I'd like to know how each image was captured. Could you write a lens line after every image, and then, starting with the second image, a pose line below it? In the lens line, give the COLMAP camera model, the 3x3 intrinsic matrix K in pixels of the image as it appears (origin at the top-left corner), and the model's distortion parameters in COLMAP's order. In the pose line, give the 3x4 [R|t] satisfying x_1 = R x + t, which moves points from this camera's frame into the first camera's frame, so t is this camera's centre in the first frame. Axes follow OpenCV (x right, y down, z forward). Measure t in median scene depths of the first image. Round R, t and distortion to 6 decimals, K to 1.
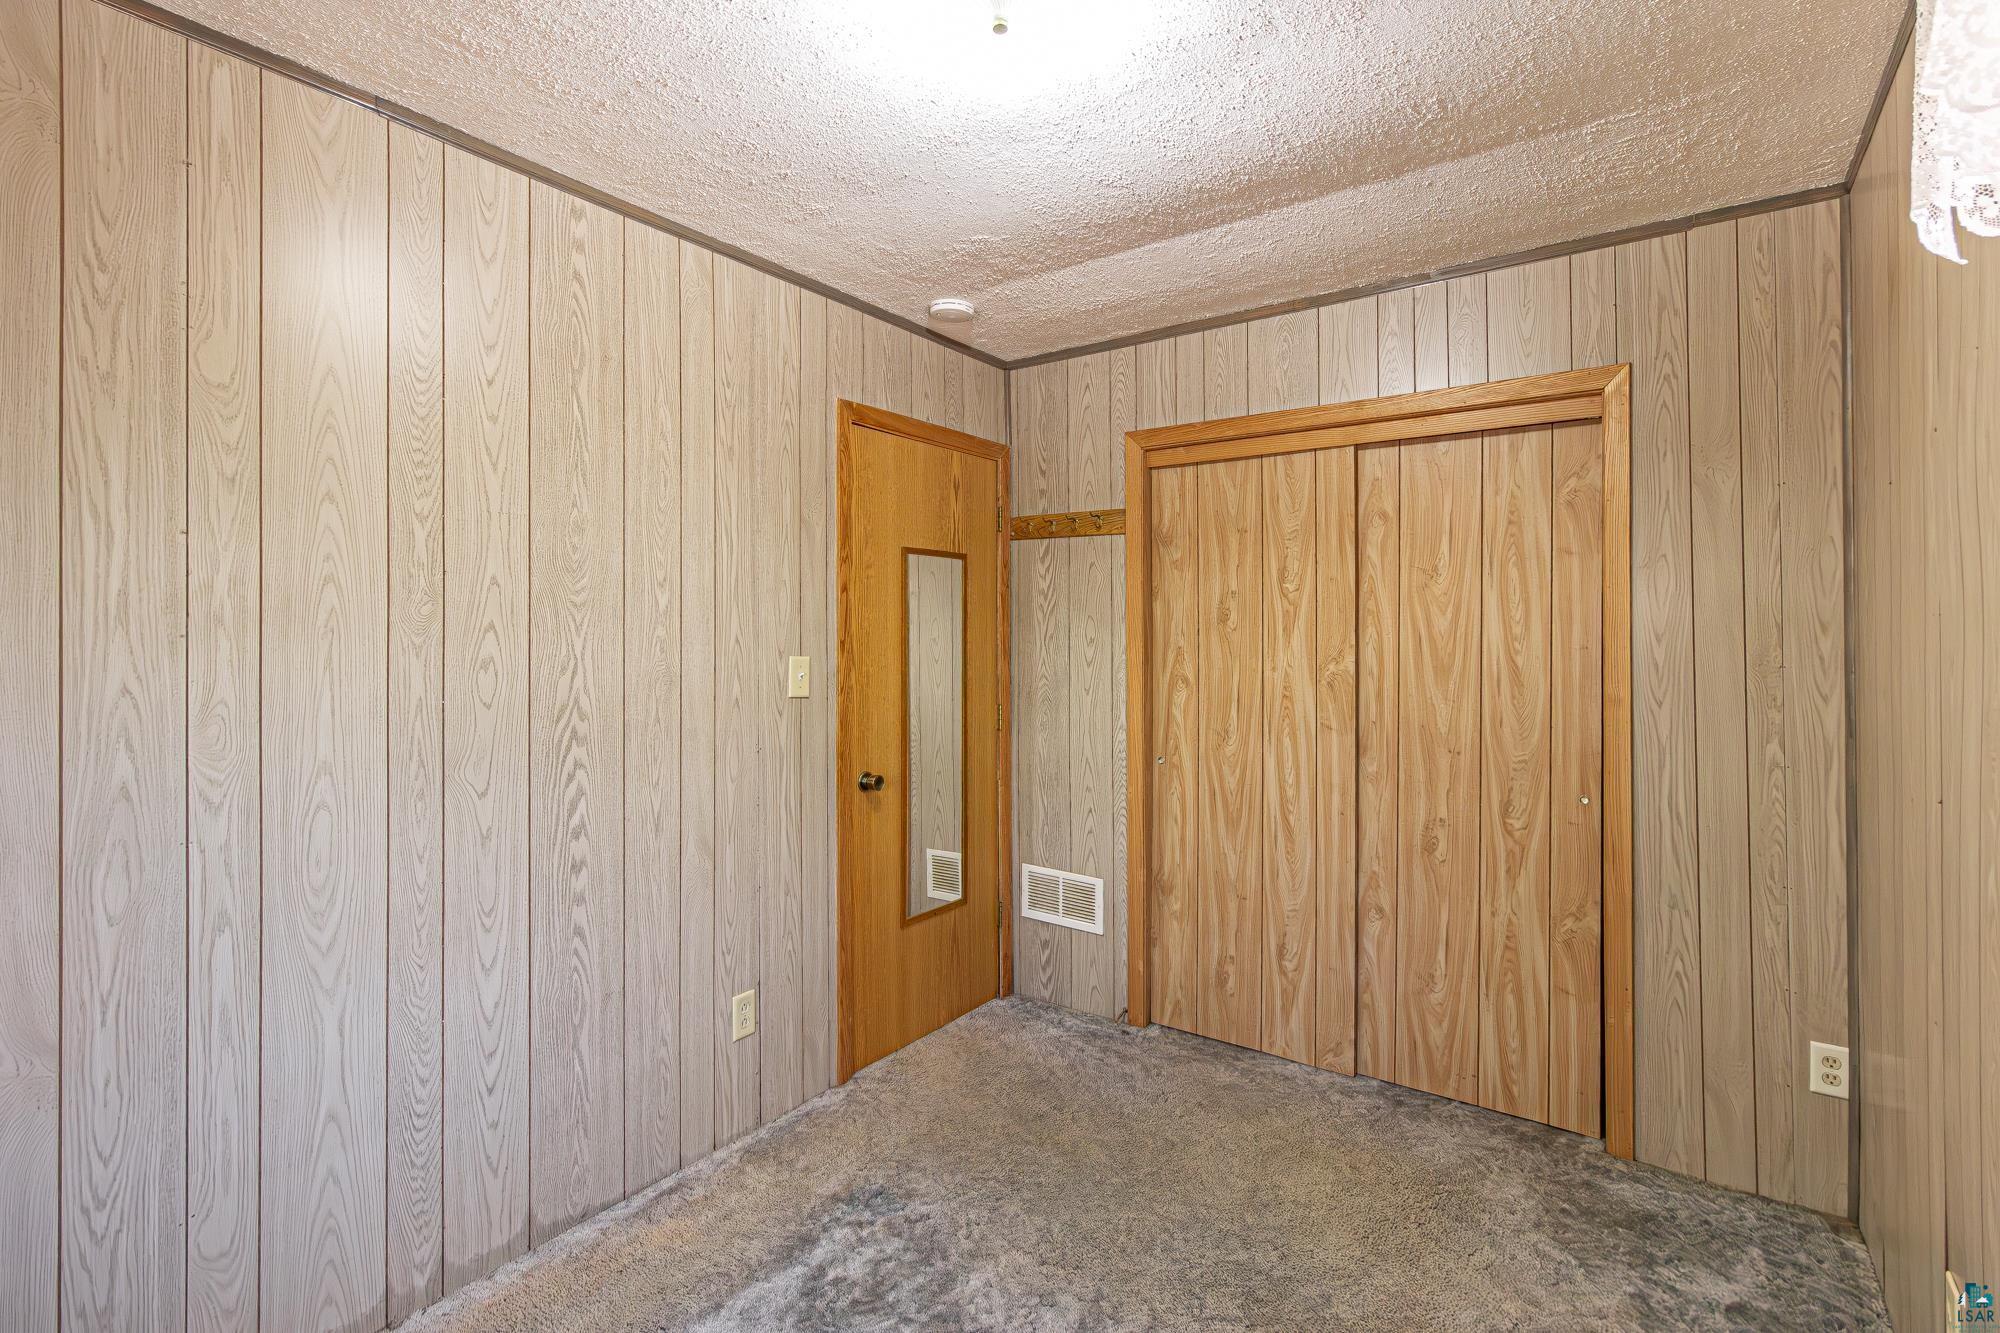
lens RADIAL K [[930.7, 0, 1031.1], [0, 930.7, 634.9], [0, 0, 1]] dist [-0.000664, -0.000049]
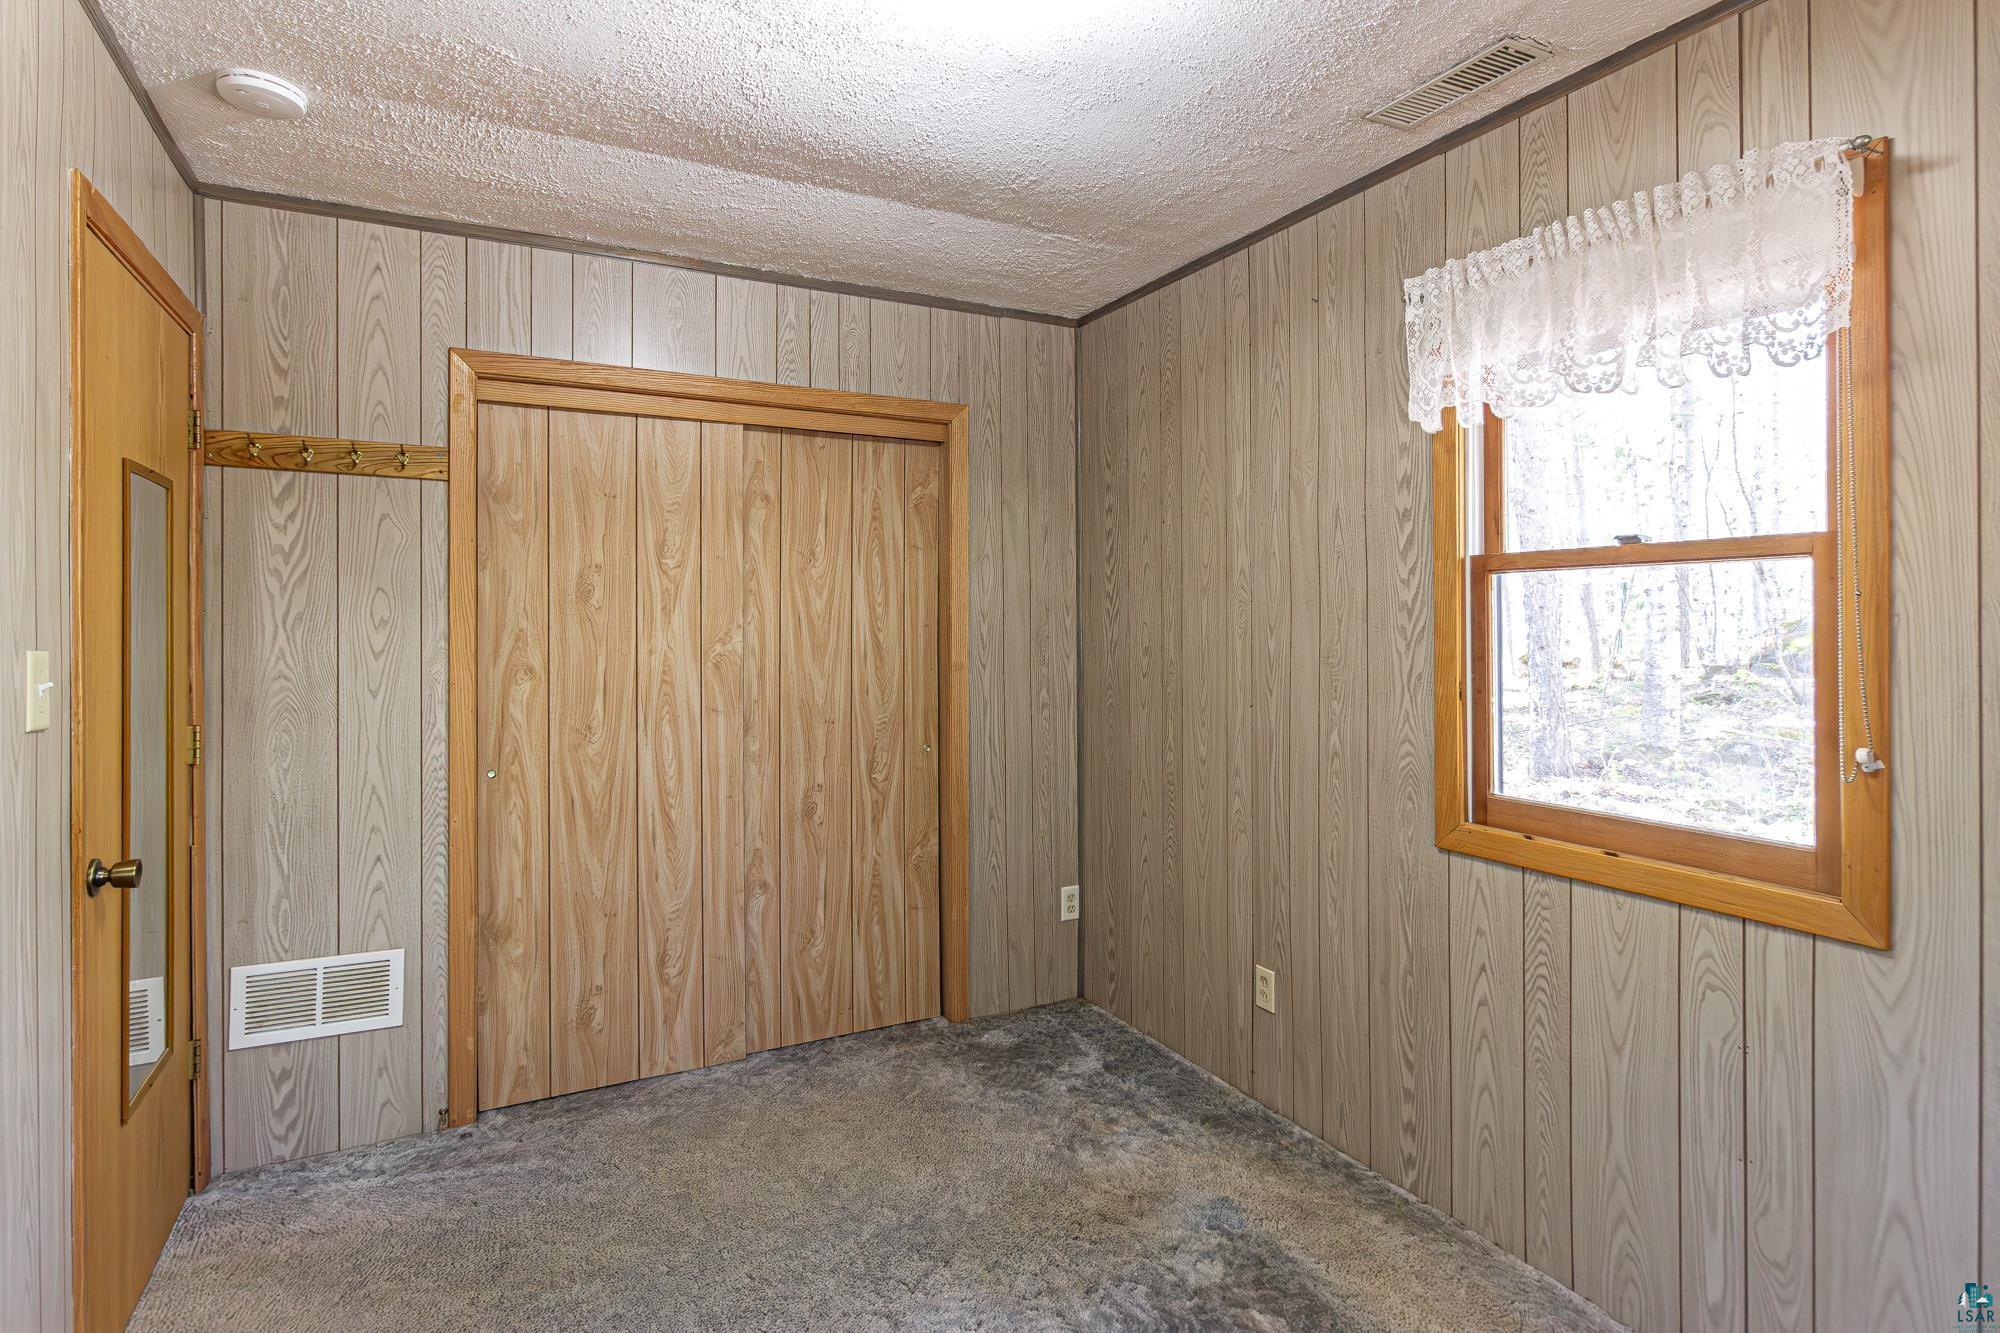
lens RADIAL K [[985.2, 0, 992.6], [0, 985.2, 619.6], [0, 0, 1]] dist [-0.003320, -0.000747]
pose [[0.468881, 0.000861, 0.883261, -0.436352], [0.002082, 0.999996, -0.002080, 0.007432], [-0.883259, 0.002814, 0.468877, 0.256173]]
